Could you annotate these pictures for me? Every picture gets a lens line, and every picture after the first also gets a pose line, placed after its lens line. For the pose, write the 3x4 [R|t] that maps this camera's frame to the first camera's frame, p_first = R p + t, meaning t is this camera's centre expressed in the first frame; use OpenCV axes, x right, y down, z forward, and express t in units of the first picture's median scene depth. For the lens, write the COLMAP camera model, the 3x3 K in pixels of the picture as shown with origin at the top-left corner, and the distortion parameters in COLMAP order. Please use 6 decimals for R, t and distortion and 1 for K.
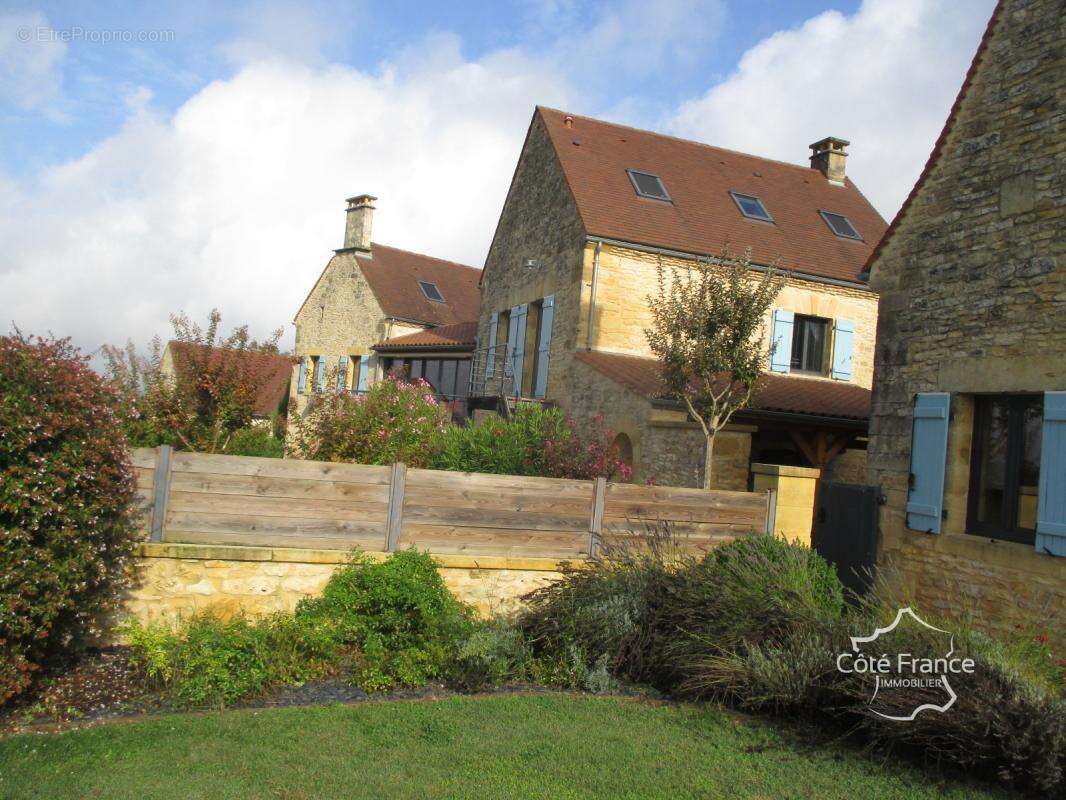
lens RADIAL K [[878.4, 0, 533.0], [0, 878.4, 400.0], [0, 0, 1]] dist [-0.035639, 0.003254]
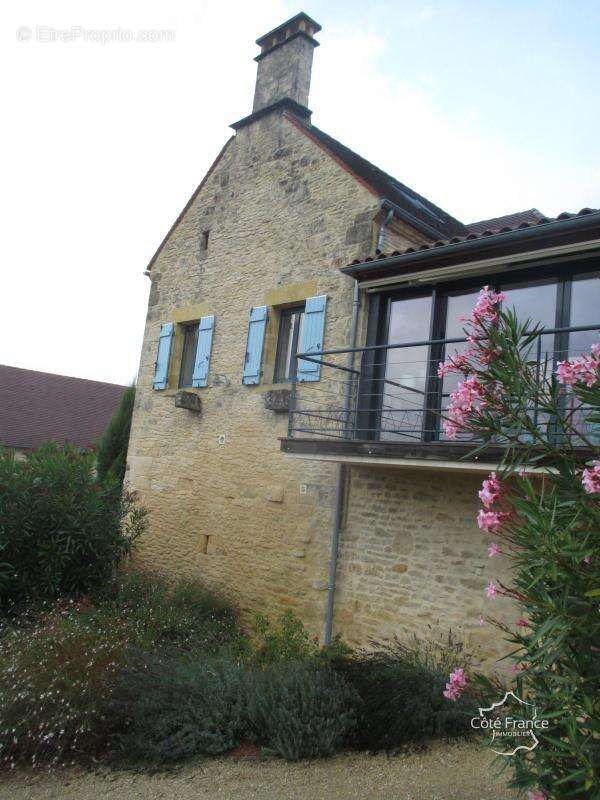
lens RADIAL K [[659.2, 0, 300.0], [0, 659.2, 400.0], [0, 0, 1]] dist [-0.035639, 0.003254]
pose [[0.999468, 0.017745, 0.027368, -0.211248], [-0.015212, 0.995814, -0.090131, 0.035944], [-0.028853, 0.089667, 0.995554, 0.665402]]
